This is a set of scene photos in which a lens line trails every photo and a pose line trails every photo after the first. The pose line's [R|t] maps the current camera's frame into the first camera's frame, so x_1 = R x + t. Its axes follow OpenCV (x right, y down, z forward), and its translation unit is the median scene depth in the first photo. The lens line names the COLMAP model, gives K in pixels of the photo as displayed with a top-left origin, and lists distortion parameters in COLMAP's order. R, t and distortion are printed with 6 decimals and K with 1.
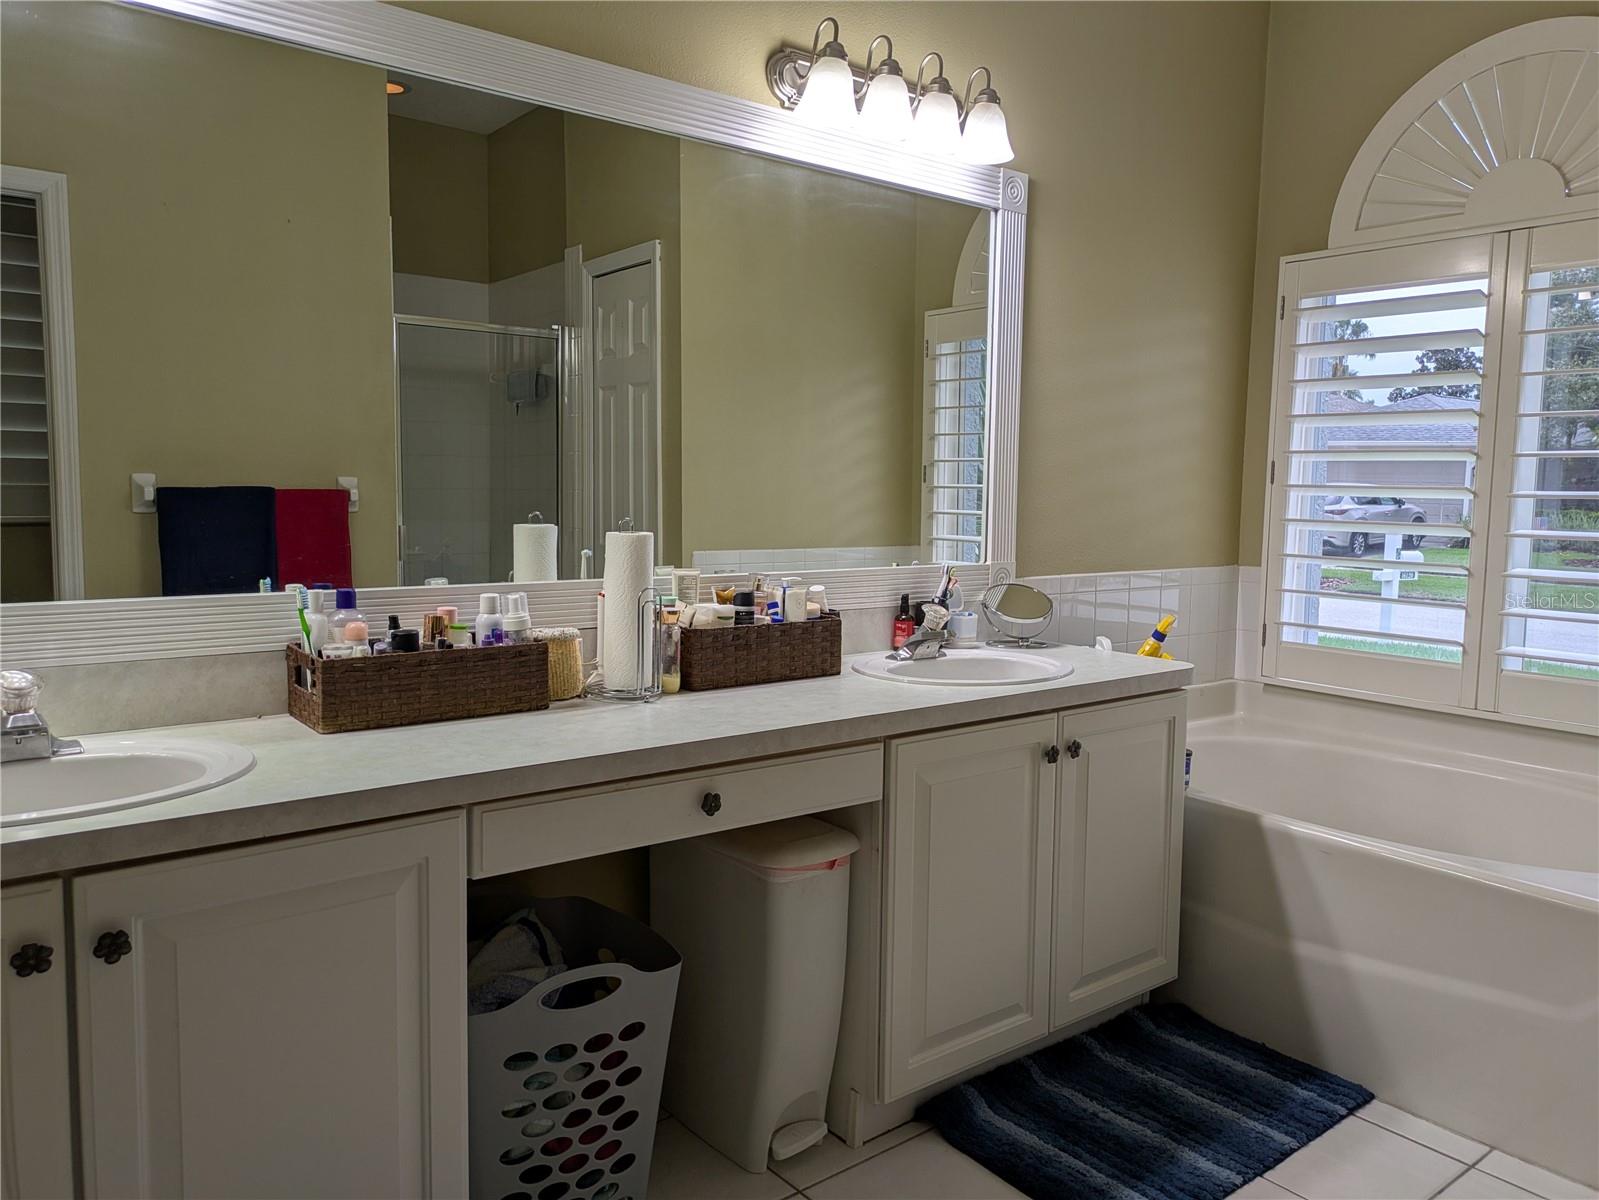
lens RADIAL K [[1173.7, 0, 800.3], [0, 1173.7, 593.7], [0, 0, 1]] dist [0.008769, 0.001255]
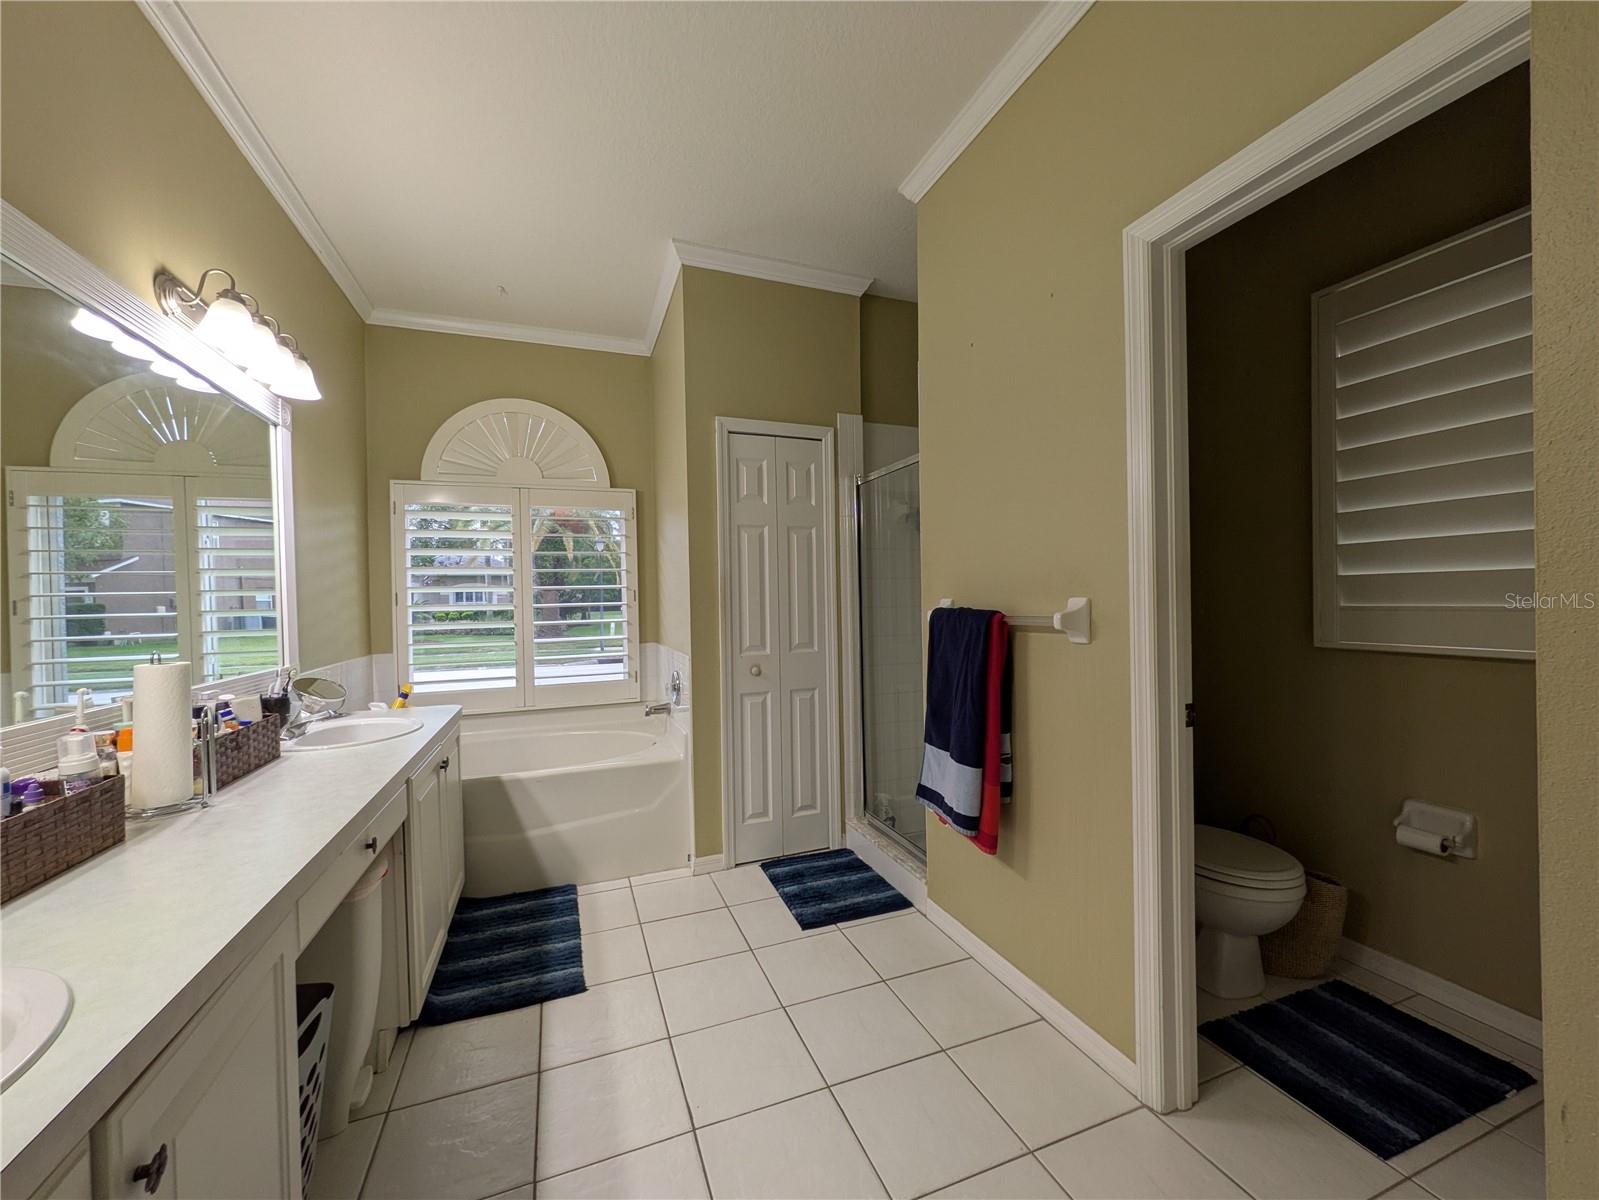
lens RADIAL K [[631.9, 0, 799.1], [0, 631.9, 605.1], [0, 0, 1]] dist [0.001114, -0.000694]
pose [[0.311592, -0.031956, 0.949678, -0.440570], [0.115340, 0.993316, -0.004419, -0.028380], [-0.943190, 0.110913, 0.313195, 0.185805]]
